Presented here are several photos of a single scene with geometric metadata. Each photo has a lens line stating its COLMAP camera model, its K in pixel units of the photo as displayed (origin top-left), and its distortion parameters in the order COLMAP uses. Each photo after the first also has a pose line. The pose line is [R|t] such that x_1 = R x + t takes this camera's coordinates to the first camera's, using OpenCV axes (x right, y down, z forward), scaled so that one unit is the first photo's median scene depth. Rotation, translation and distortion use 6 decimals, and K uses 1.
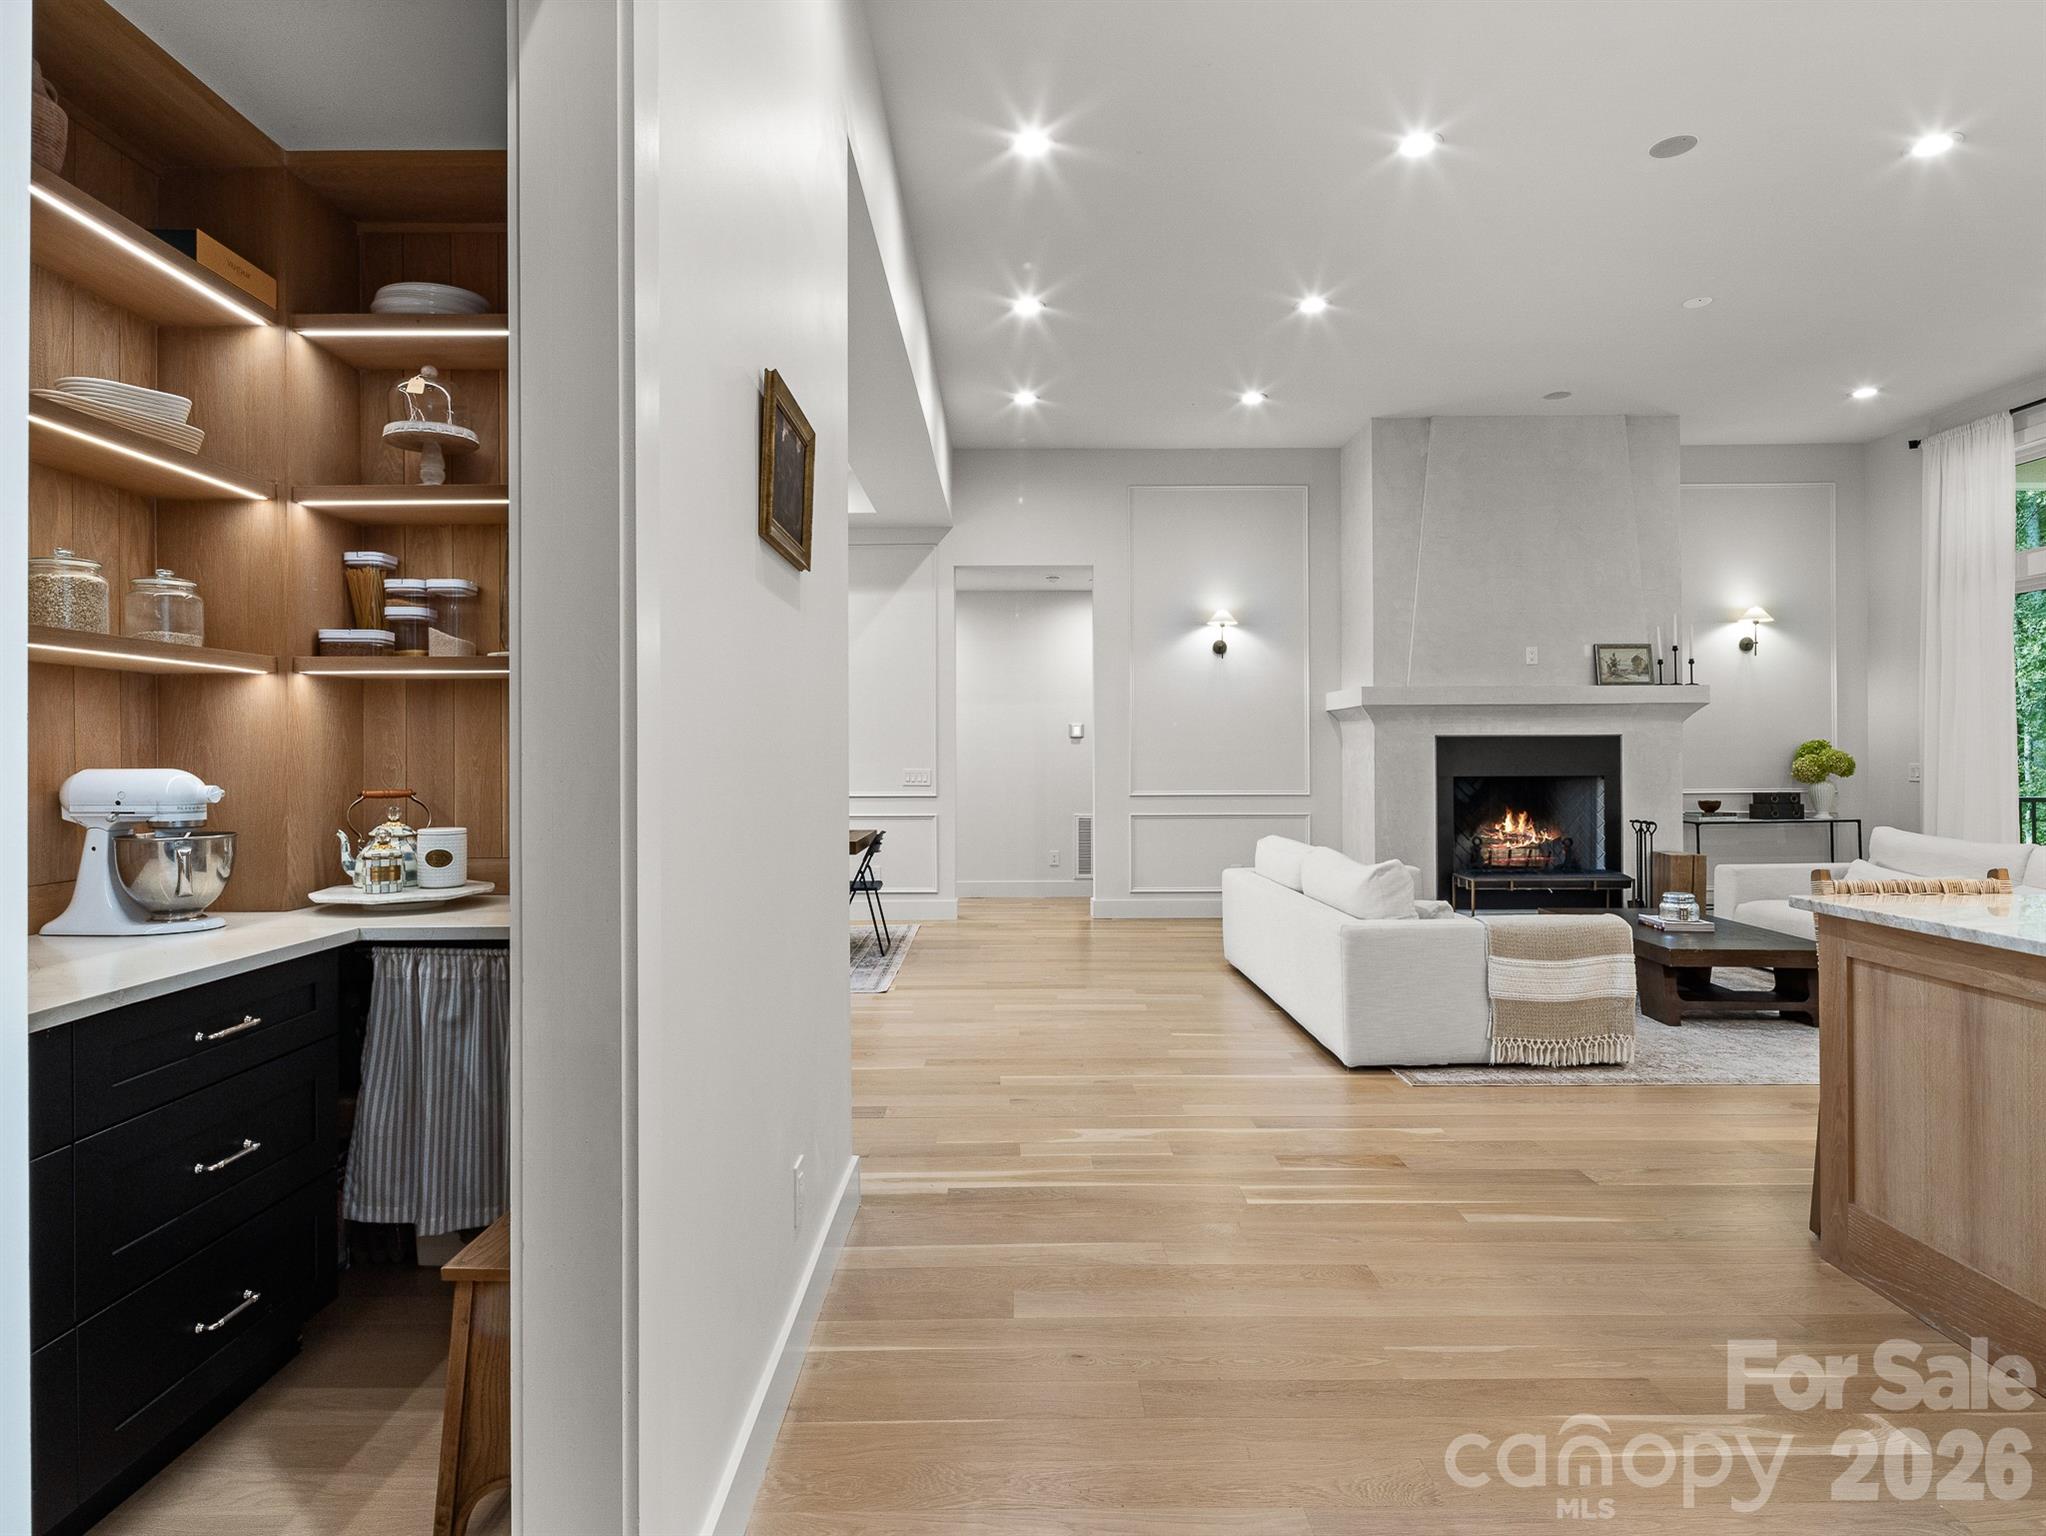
lens RADIAL K [[1120.7, 0, 1012.1], [0, 1120.7, 749.0], [0, 0, 1]] dist [0.003577, -0.003634]
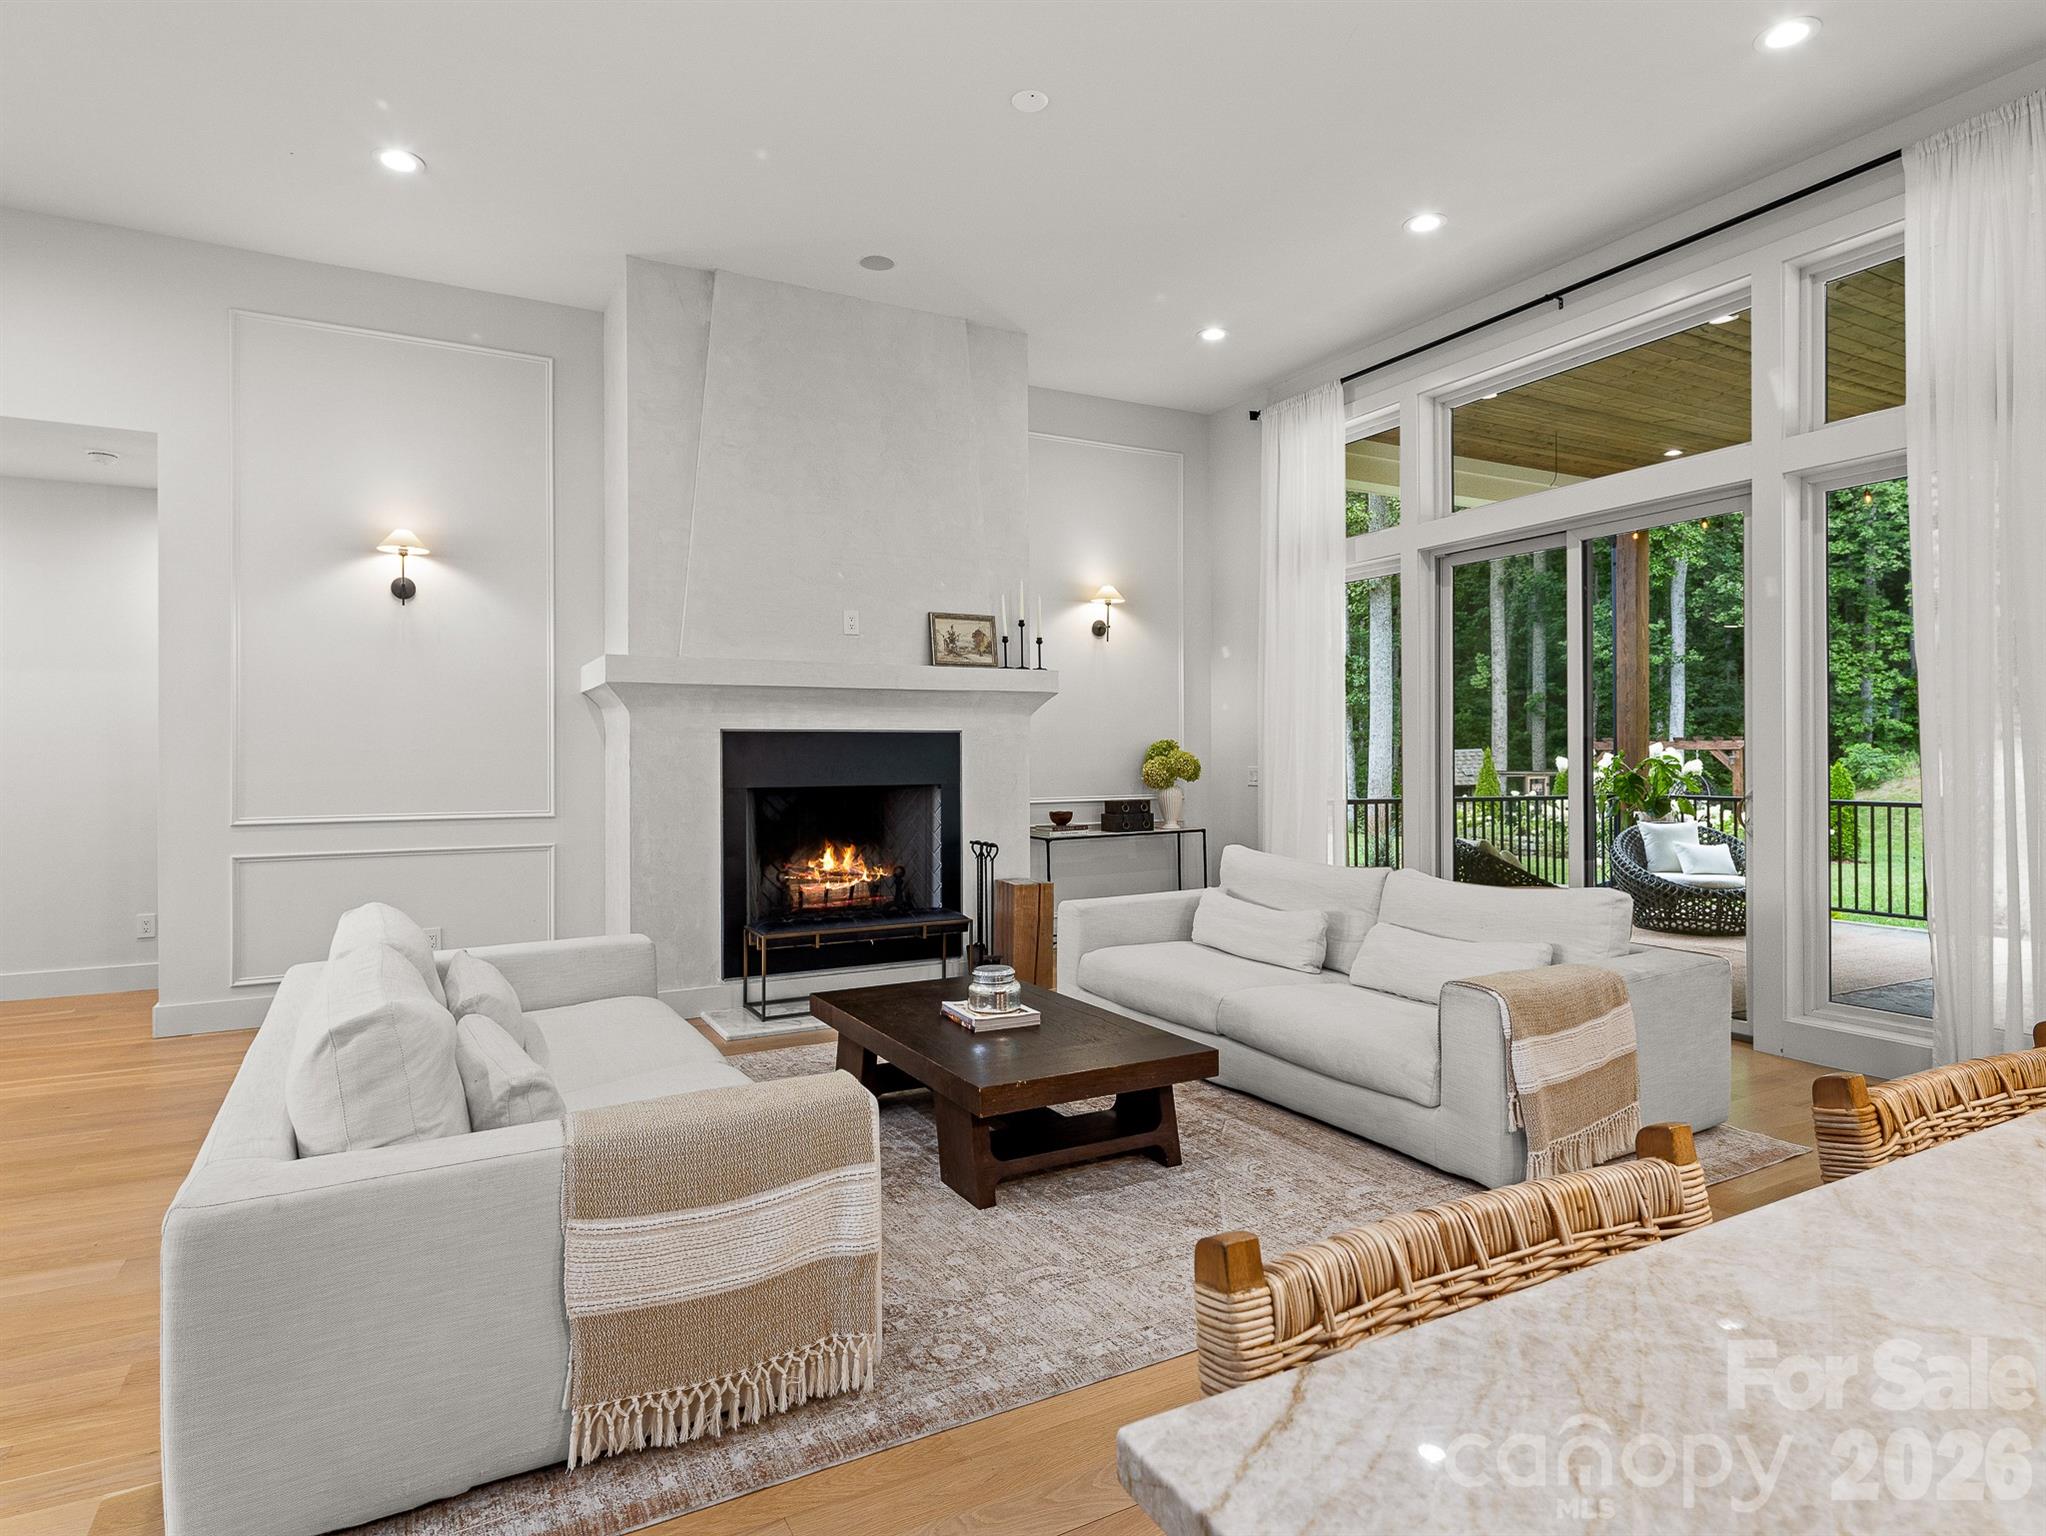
lens RADIAL K [[1120.7, 0, 1024.3], [0, 1120.7, 752.5], [0, 0, 1]] dist [0.003577, -0.003634]
pose [[0.876861, 0.000694, 0.480743, 0.209760], [-0.002095, 0.999995, 0.002377, 0.000070], [-0.480739, -0.003092, 0.876858, 0.300053]]
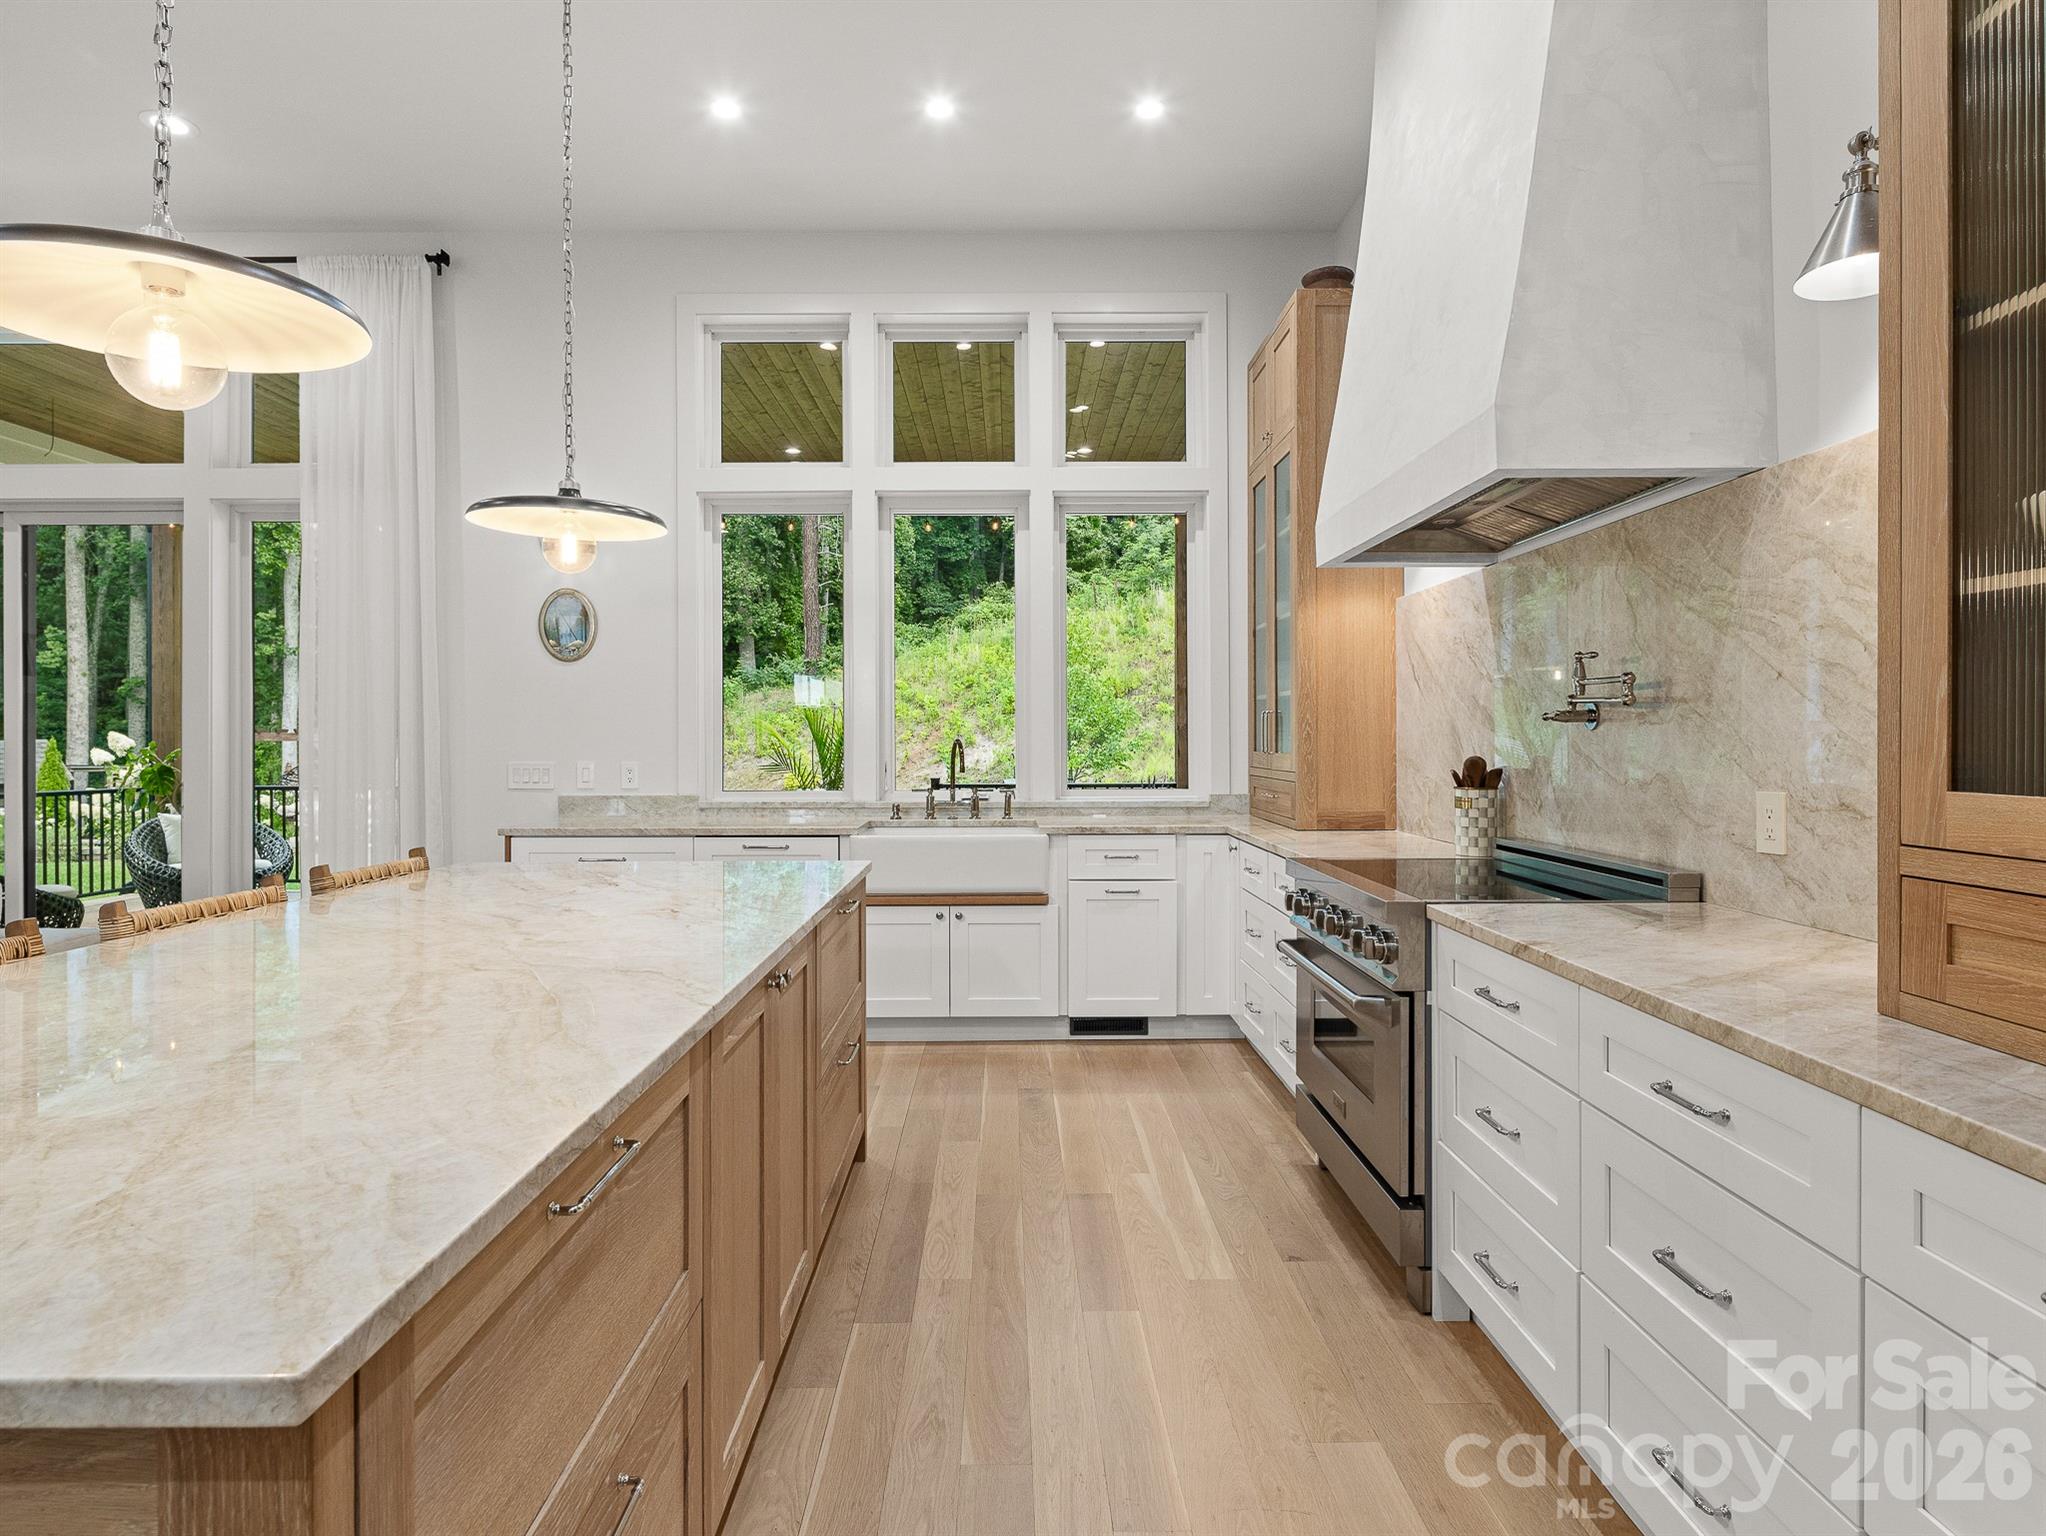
lens RADIAL K [[1120.7, 0, 1013.9], [0, 1120.7, 746.1], [0, 0, 1]] dist [0.003577, -0.003634]
pose [[-0.005582, -0.000506, 0.999984, 0.169156], [-0.004165, 0.999991, 0.000482, -0.000547], [-0.999976, -0.004162, -0.005584, 0.148739]]
